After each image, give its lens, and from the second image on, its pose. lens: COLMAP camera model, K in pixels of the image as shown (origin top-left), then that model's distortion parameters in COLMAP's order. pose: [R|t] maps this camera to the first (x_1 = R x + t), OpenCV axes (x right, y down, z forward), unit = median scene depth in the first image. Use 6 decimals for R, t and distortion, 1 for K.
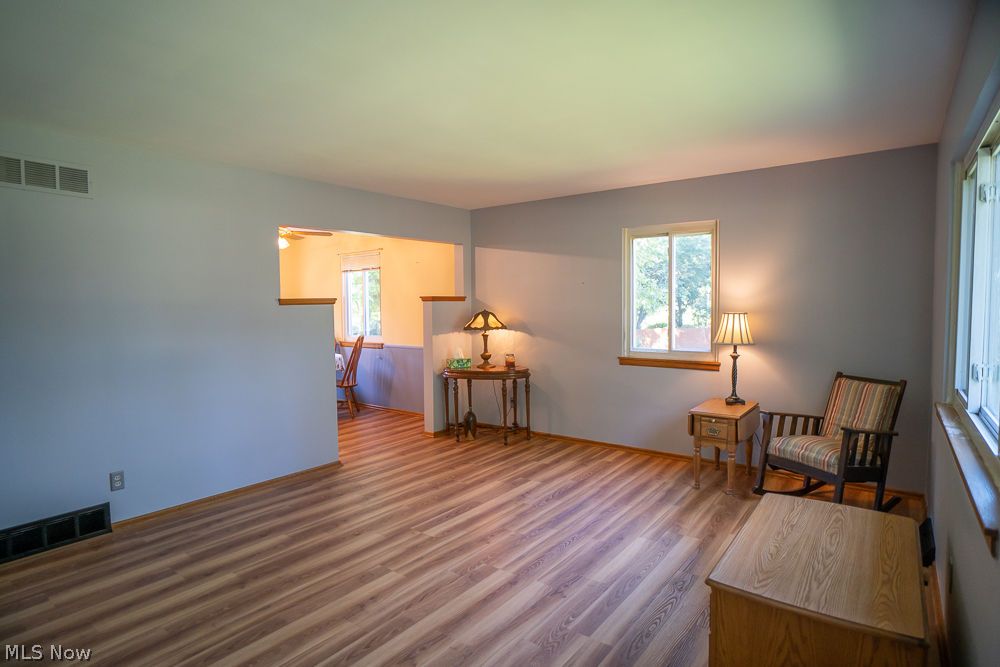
lens RADIAL K [[529.7, 0, 502.7], [0, 529.7, 332.4], [0, 0, 1]] dist [-0.023489, 0.001529]
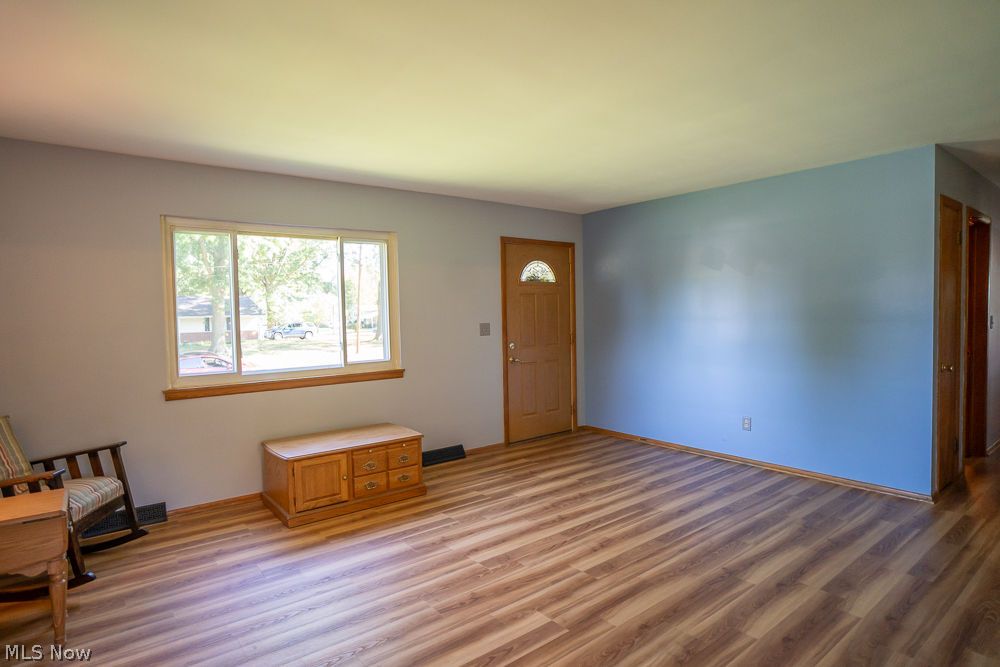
lens RADIAL K [[529.7, 0, 499.5], [0, 529.7, 334.6], [0, 0, 1]] dist [-0.023489, 0.001529]
pose [[-0.965563, 0.015211, 0.259725, -0.322454], [0.038704, 0.995579, 0.085580, -0.080829], [-0.257275, 0.092685, -0.961883, 1.955762]]
